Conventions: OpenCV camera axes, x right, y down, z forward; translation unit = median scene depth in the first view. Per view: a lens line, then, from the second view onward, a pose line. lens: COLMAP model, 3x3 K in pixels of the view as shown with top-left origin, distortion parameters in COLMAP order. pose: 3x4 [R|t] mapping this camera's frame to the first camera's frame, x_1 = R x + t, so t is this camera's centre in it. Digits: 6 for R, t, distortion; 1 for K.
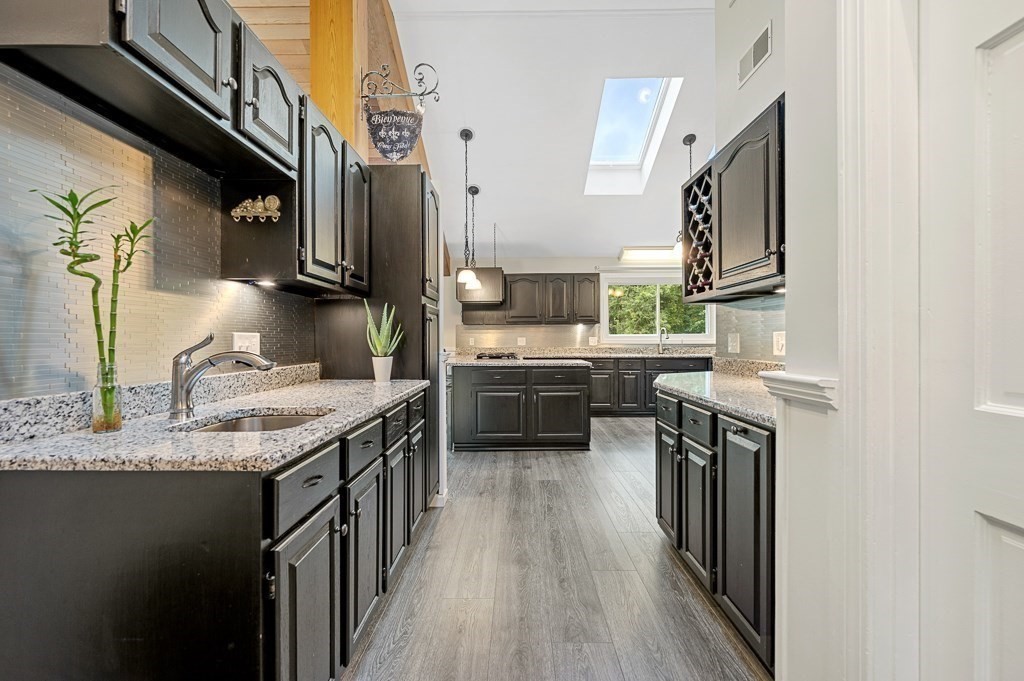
lens RADIAL K [[438.7, 0, 510.9], [0, 438.7, 337.6], [0, 0, 1]] dist [-0.004195, 0.001787]
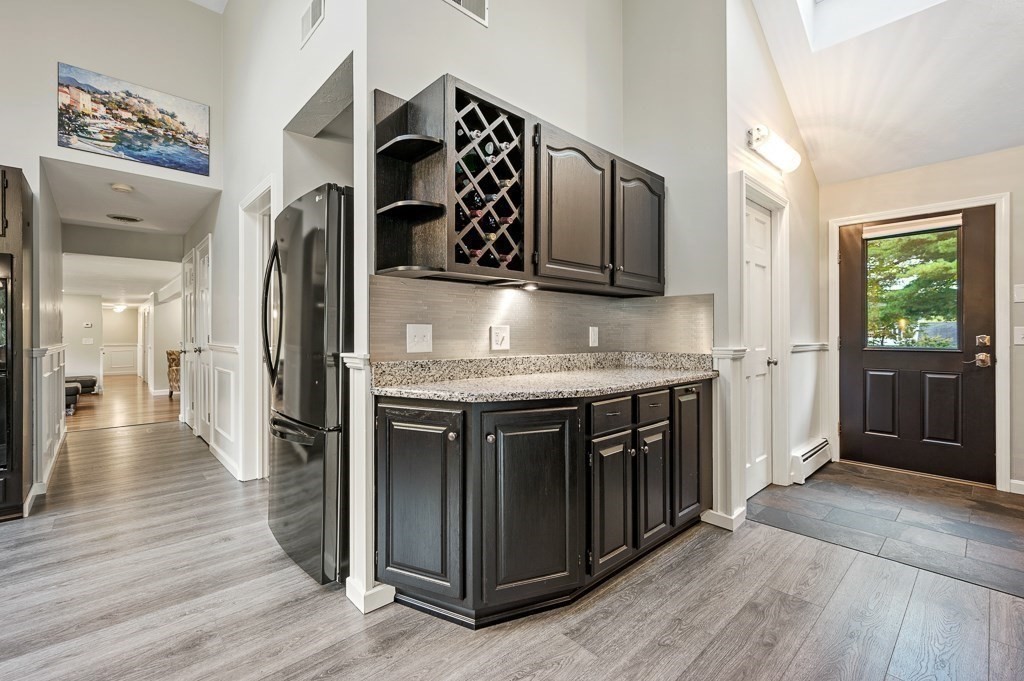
lens RADIAL K [[438.7, 0, 514.6], [0, 438.7, 339.2], [0, 0, 1]] dist [-0.004195, 0.001787]
pose [[-0.685071, 0.000245, 0.728476, -0.148375], [0.001538, 0.999998, 0.001110, 0.019273], [-0.728475, 0.001881, -0.685070, 1.982882]]
